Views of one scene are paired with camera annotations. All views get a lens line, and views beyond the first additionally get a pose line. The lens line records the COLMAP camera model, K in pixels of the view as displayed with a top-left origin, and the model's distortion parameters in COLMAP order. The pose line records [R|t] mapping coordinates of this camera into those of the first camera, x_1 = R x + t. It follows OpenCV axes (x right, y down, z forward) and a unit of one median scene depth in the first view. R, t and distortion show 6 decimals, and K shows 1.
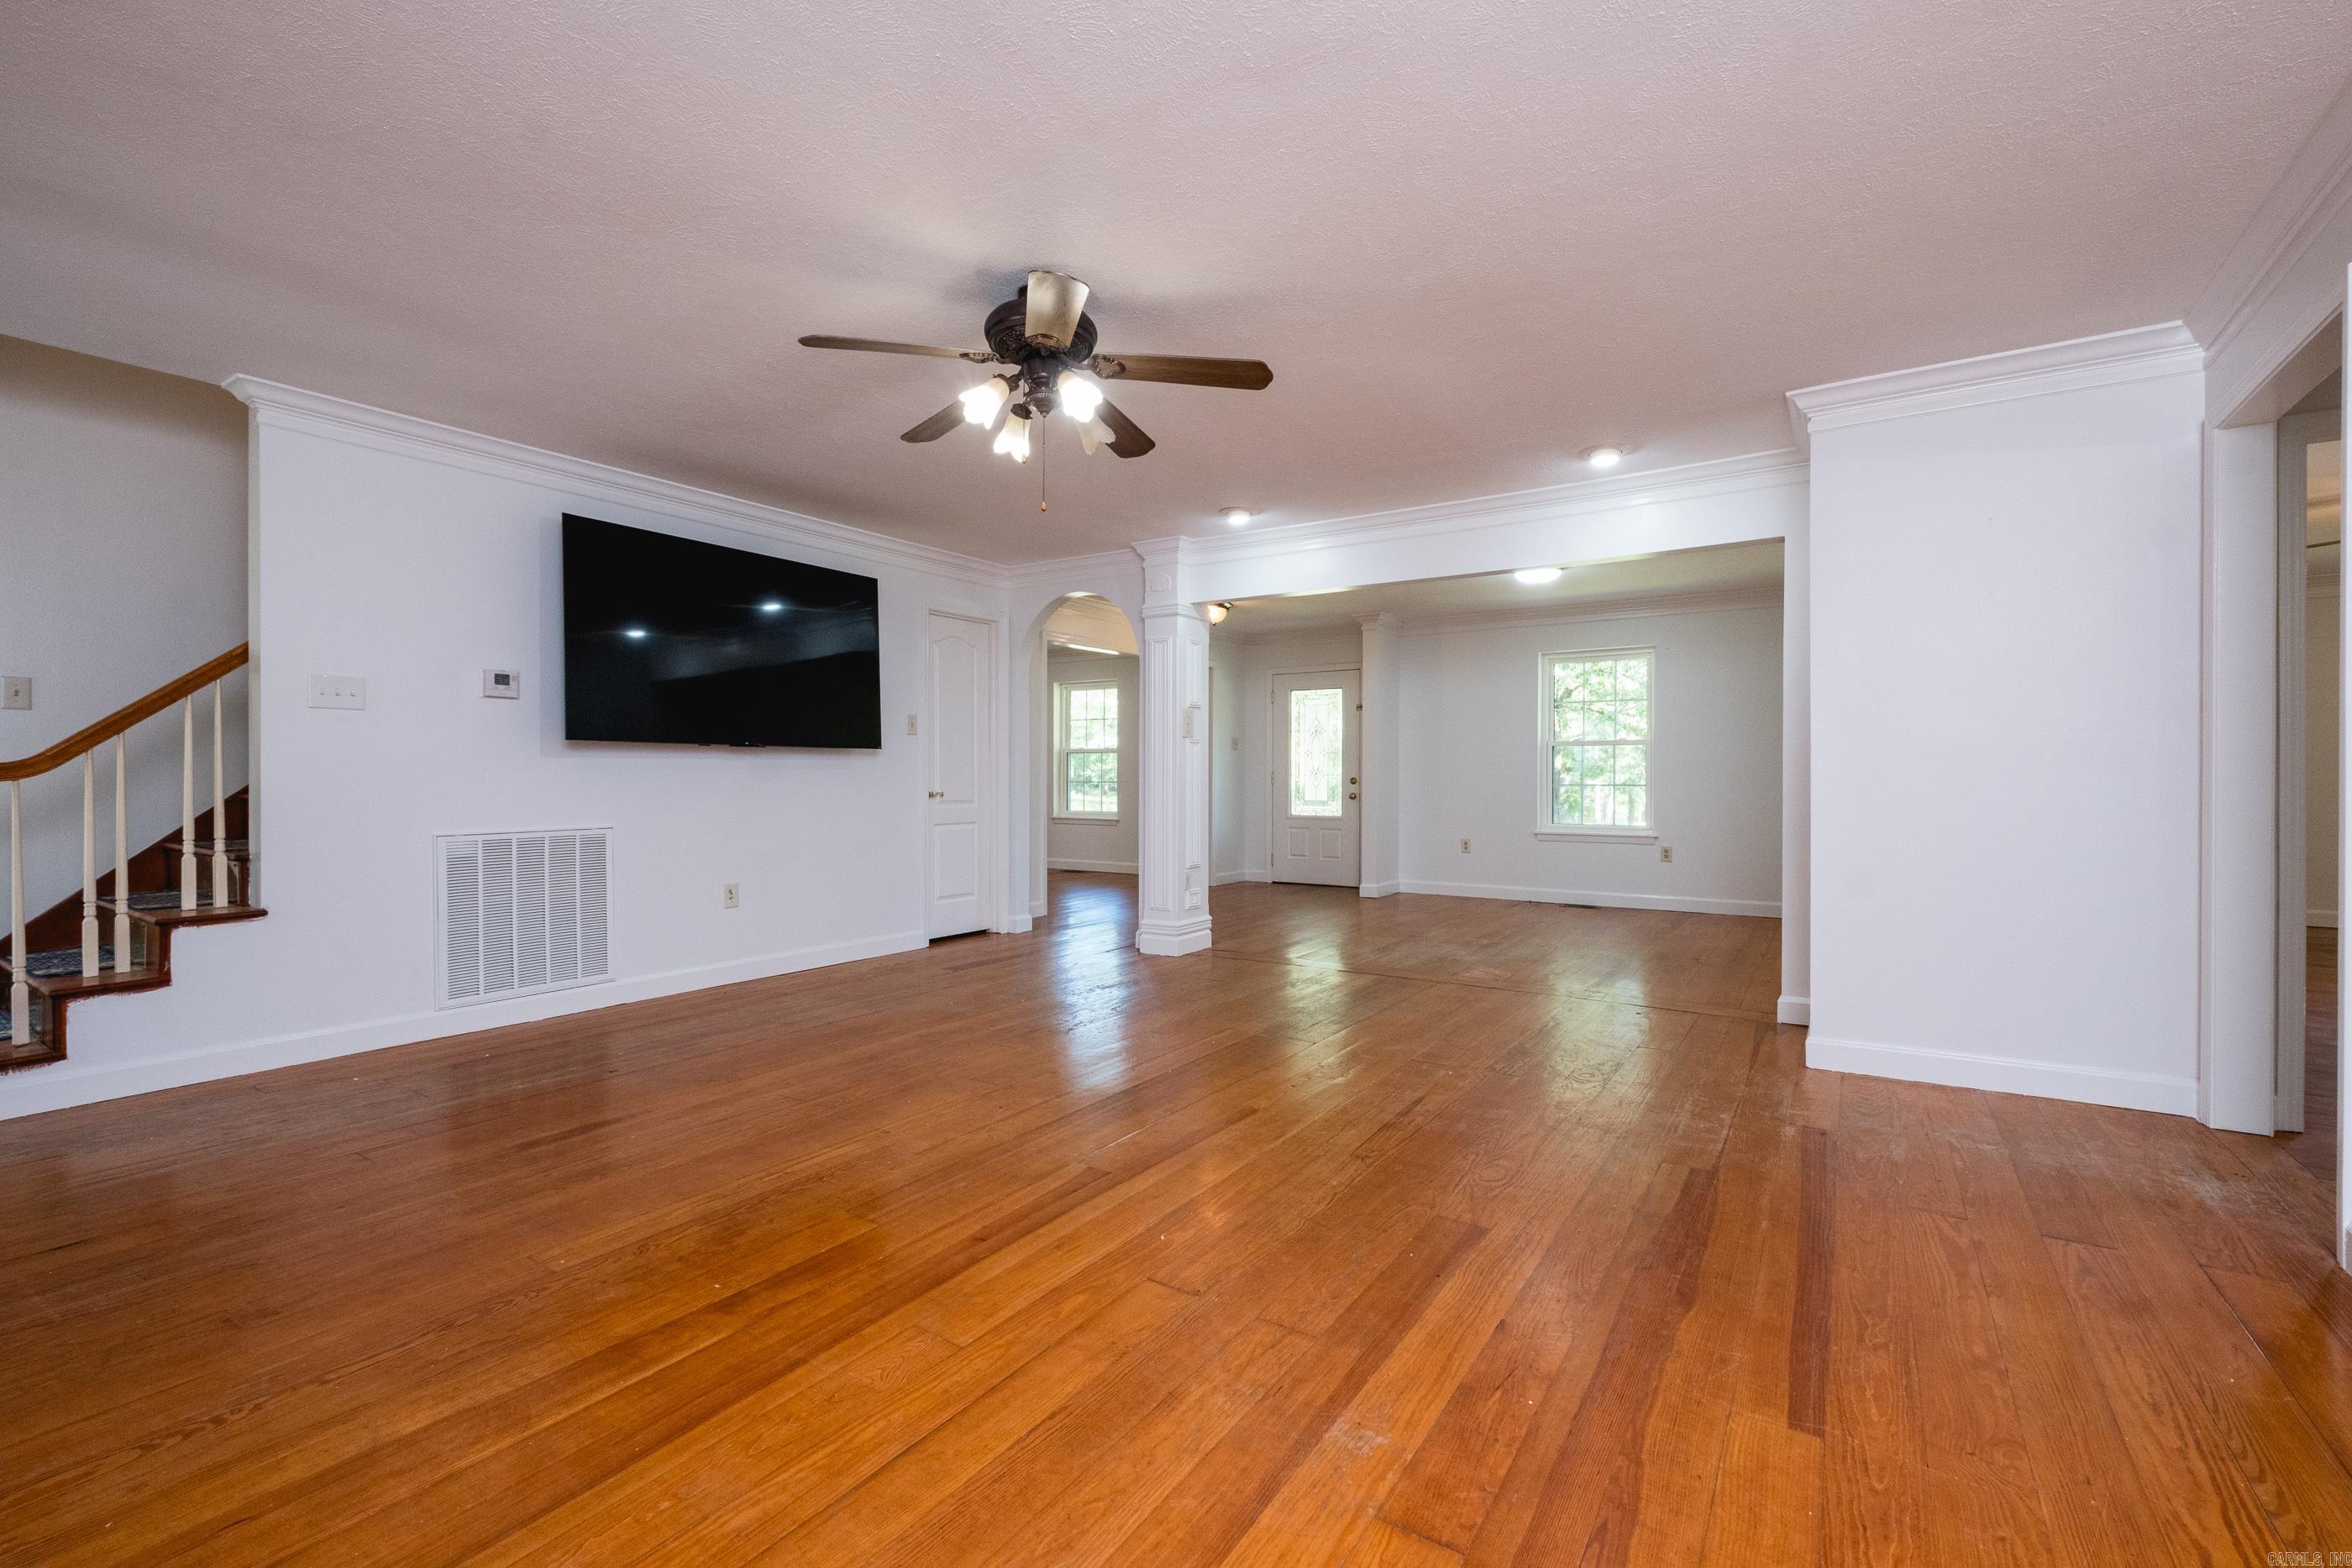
lens RADIAL K [[1061.1, 0, 1177.7], [0, 1061.1, 797.1], [0, 0, 1]] dist [-0.000930, -0.000472]
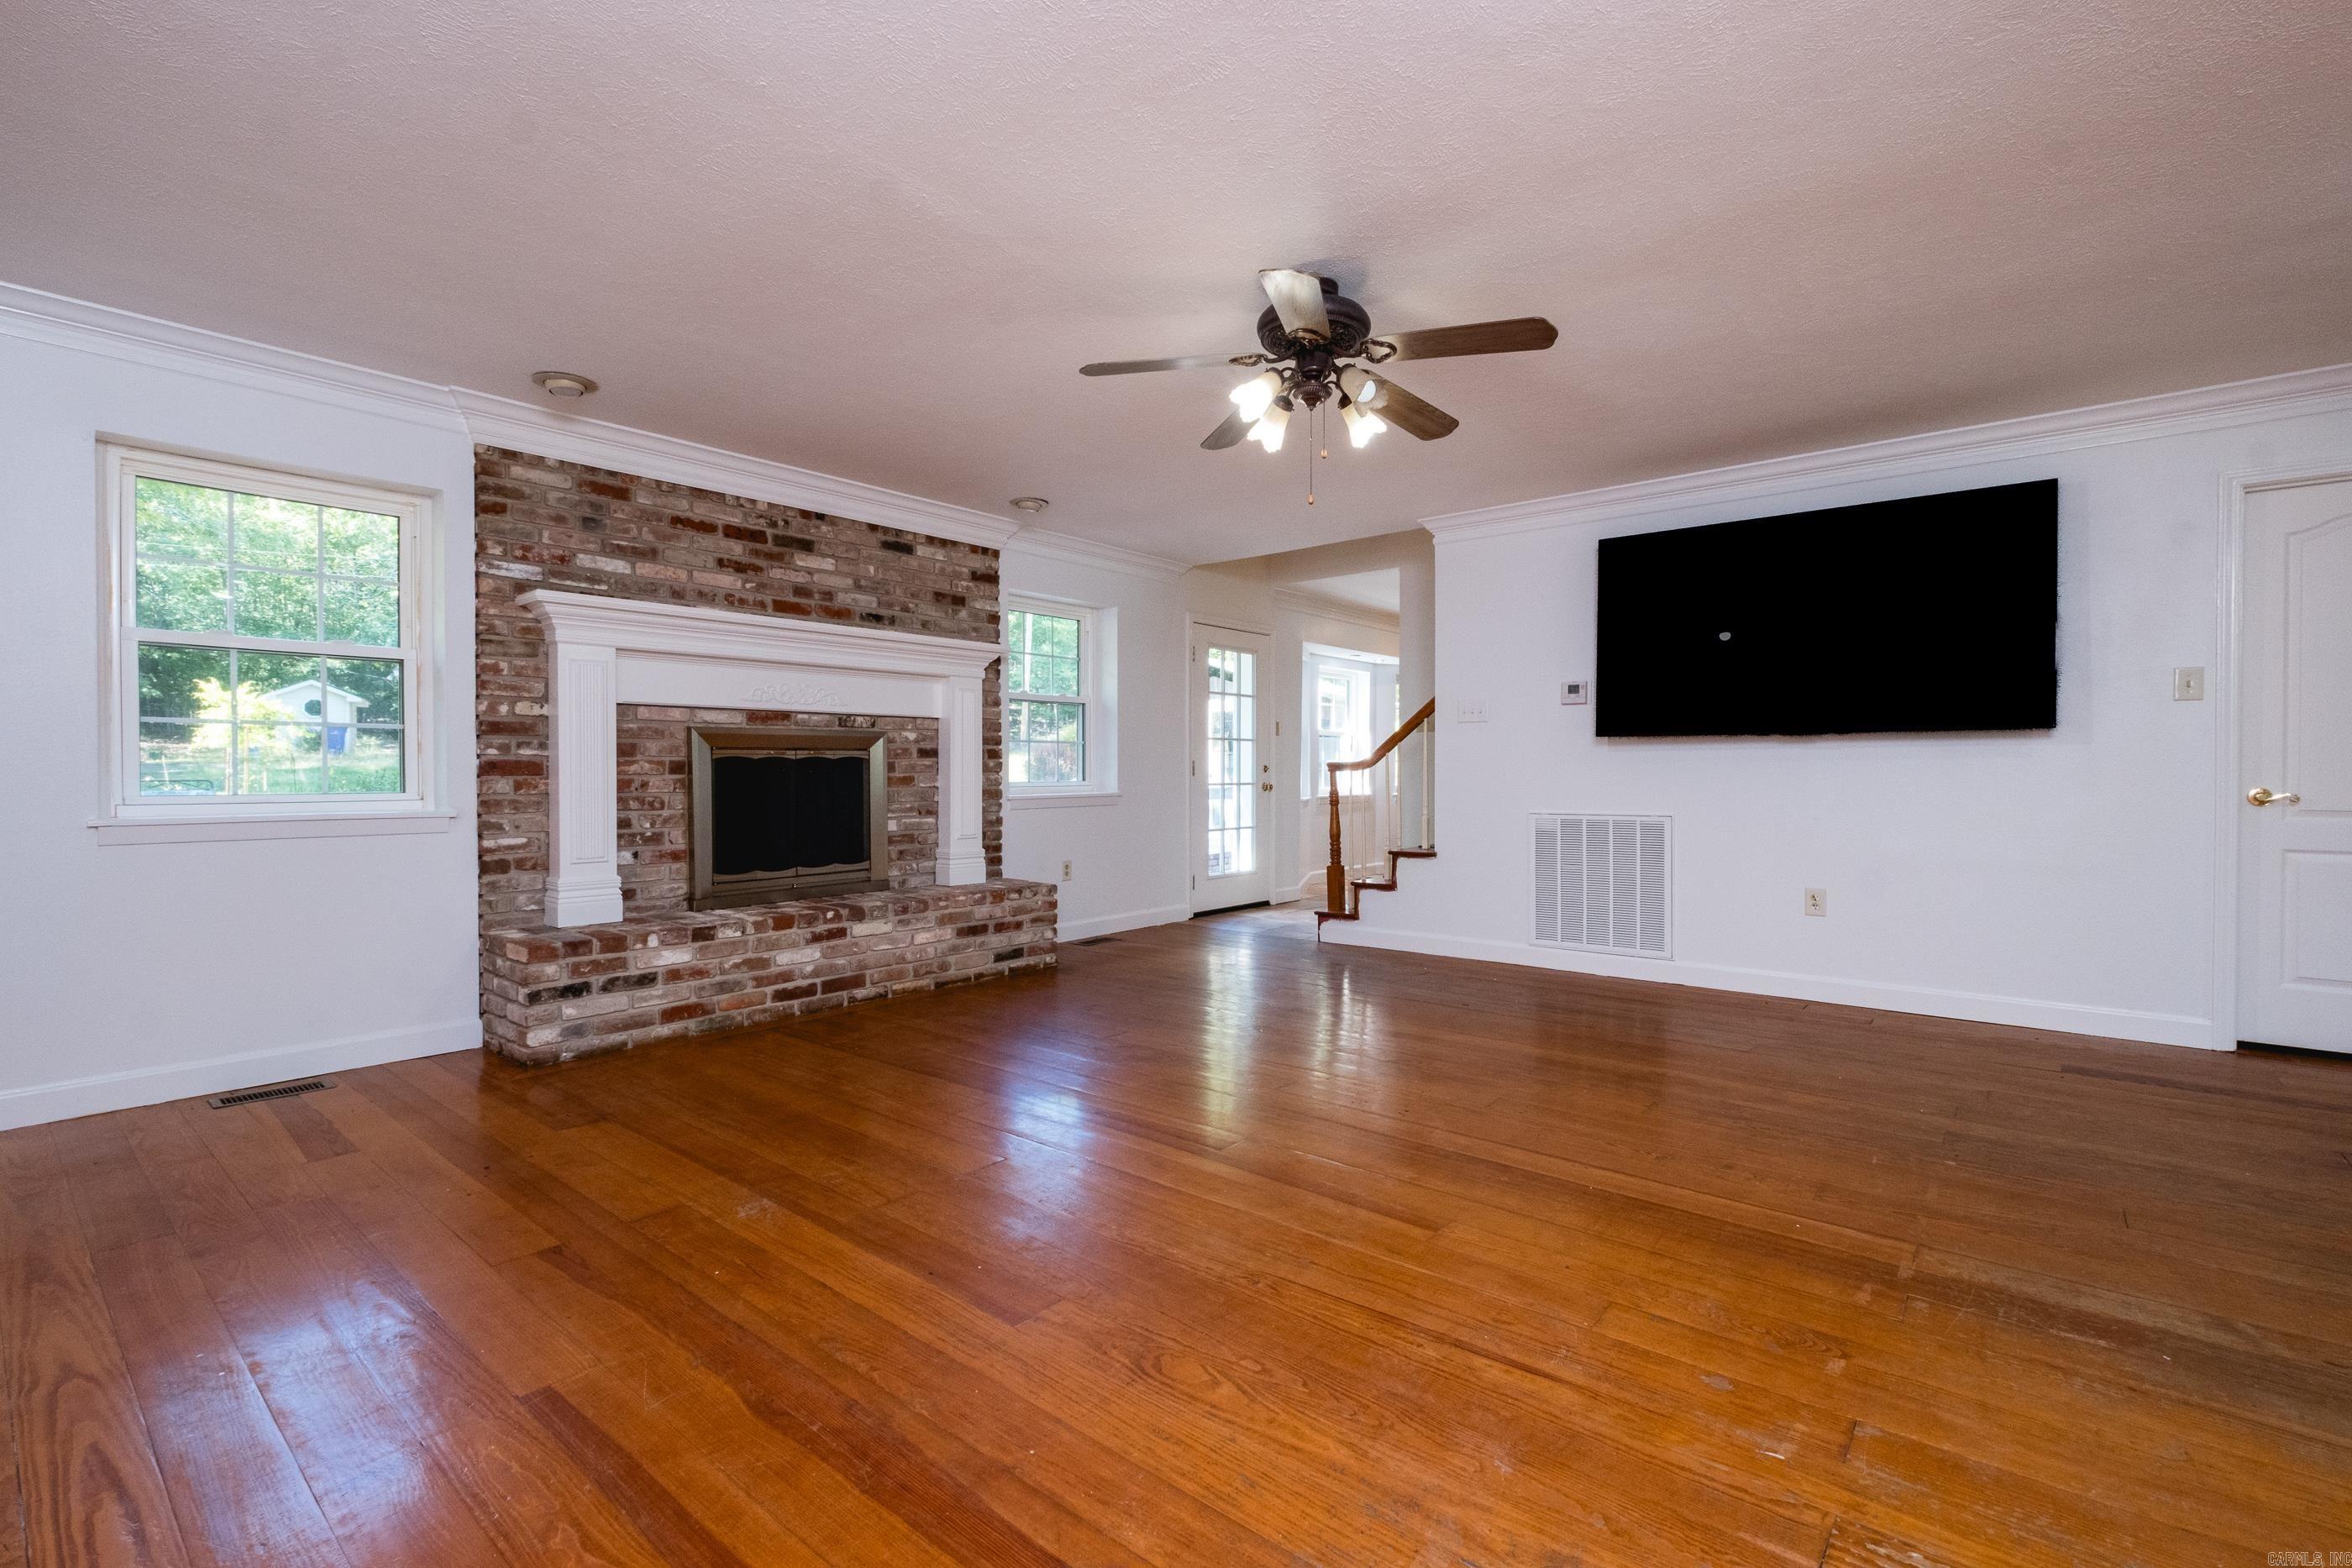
lens RADIAL K [[1018.7, 0, 1167.9], [0, 1018.7, 781.4], [0, 0, 1]] dist [0.002036, -0.000095]
pose [[-0.123656, 0.013887, -0.992228, 0.737654], [-0.020076, 0.999662, 0.016493, -0.017490], [0.992122, 0.021960, -0.123335, 0.847359]]
